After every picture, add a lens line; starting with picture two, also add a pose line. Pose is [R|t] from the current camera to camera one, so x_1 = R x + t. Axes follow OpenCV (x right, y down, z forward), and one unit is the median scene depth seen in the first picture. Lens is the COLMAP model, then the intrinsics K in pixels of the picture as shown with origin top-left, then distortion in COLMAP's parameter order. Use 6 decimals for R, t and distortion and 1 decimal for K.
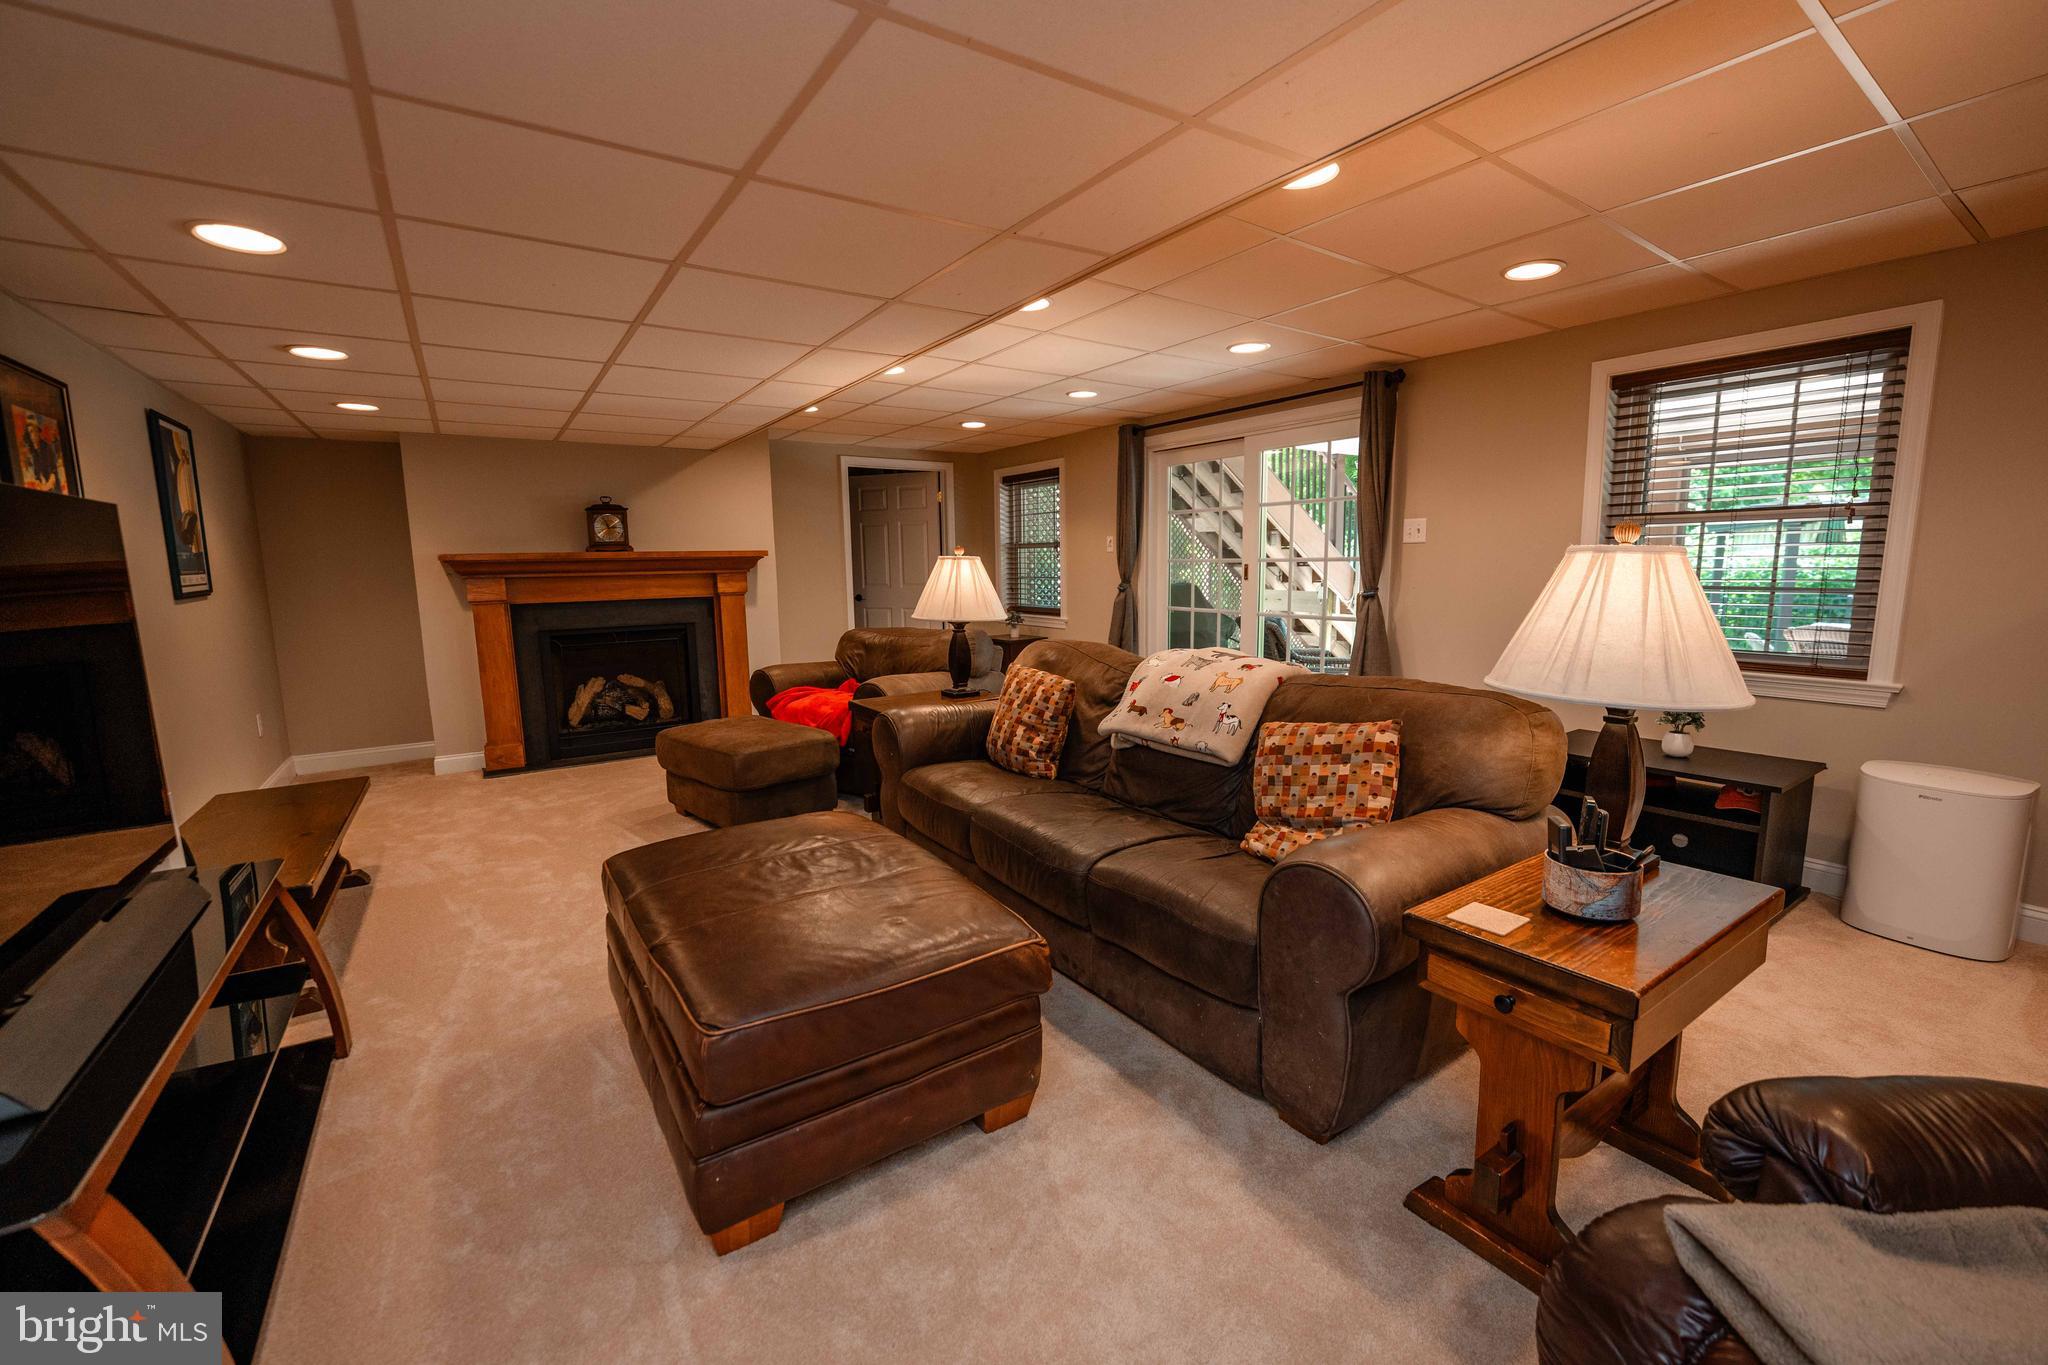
lens RADIAL K [[838.4, 0, 1024.7], [0, 838.4, 694.6], [0, 0, 1]] dist [-0.027657, 0.000599]
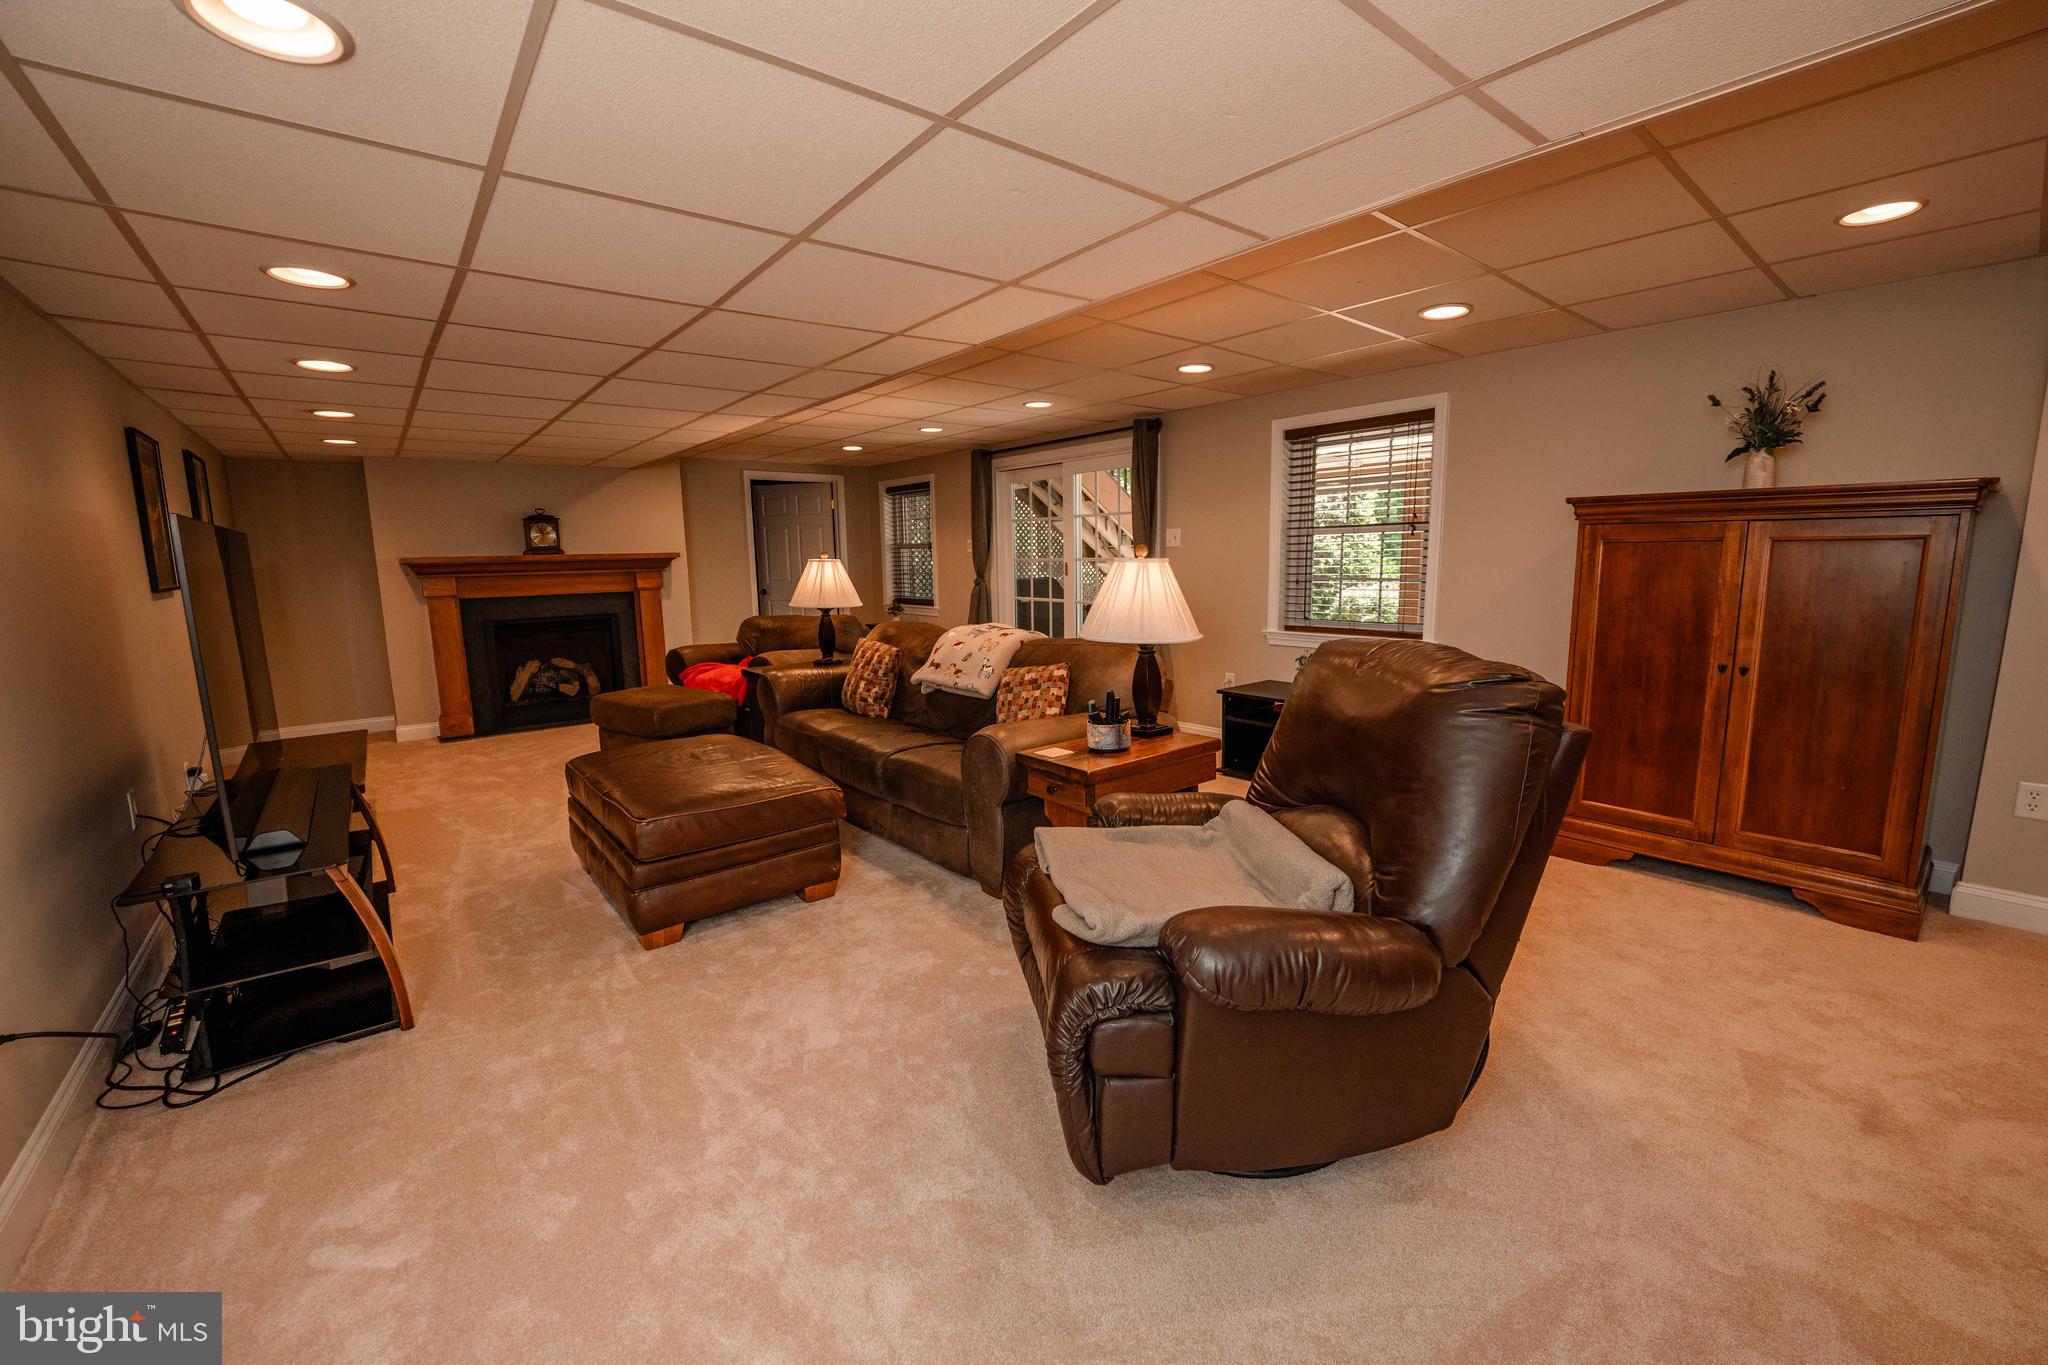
lens RADIAL K [[838.4, 0, 1027.5], [0, 838.4, 692.9], [0, 0, 1]] dist [-0.027657, 0.000599]
pose [[0.996154, -0.017078, 0.085940, 0.135272], [0.016605, 0.999843, 0.006217, 0.047956], [-0.086033, -0.004766, 0.996281, -0.382136]]
